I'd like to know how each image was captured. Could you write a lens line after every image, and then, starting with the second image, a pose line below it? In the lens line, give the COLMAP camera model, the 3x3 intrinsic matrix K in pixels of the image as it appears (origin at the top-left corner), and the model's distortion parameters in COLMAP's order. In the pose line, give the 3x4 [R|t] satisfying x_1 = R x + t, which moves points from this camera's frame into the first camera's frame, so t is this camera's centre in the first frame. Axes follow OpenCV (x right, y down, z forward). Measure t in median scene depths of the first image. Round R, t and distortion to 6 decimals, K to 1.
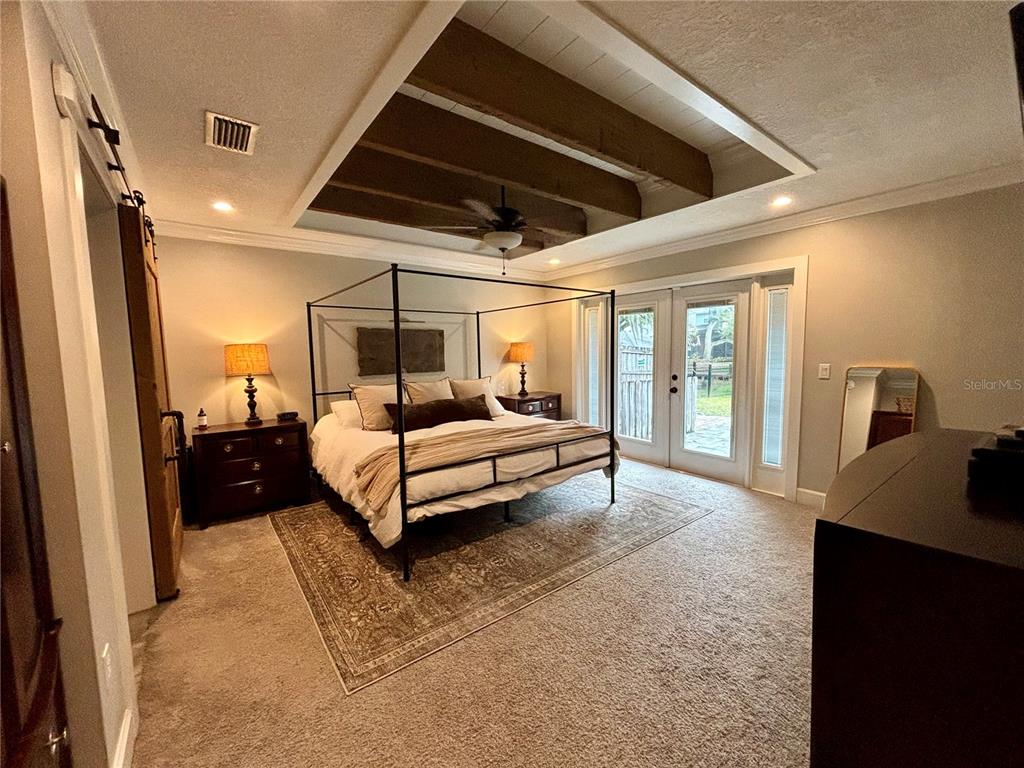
lens RADIAL K [[411.9, 0, 512.0], [0, 411.9, 384.0], [0, 0, 1]] dist [-0.000246, -0.000006]
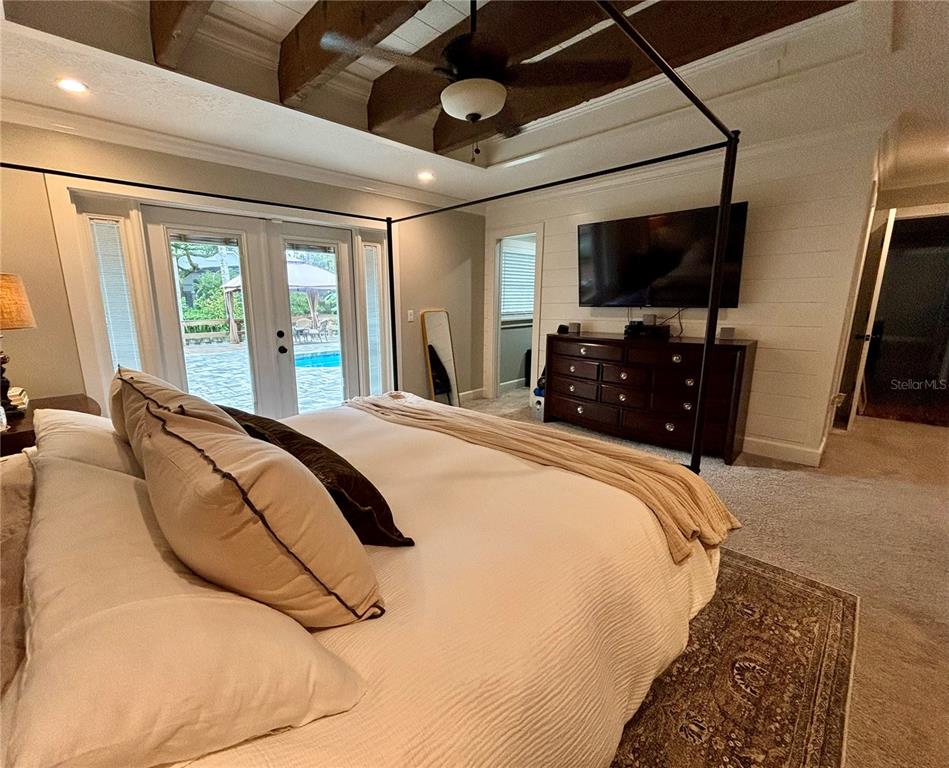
lens RADIAL K [[411.1, 0, 439.1], [0, 411.1, 383.5], [0, 0, 1]] dist [0.000509, -0.000074]
pose [[-0.098097, -0.180512, 0.978669, -0.899440], [0.101117, 0.976514, 0.190250, -0.087050], [-0.990026, 0.117623, -0.077540, 1.519291]]
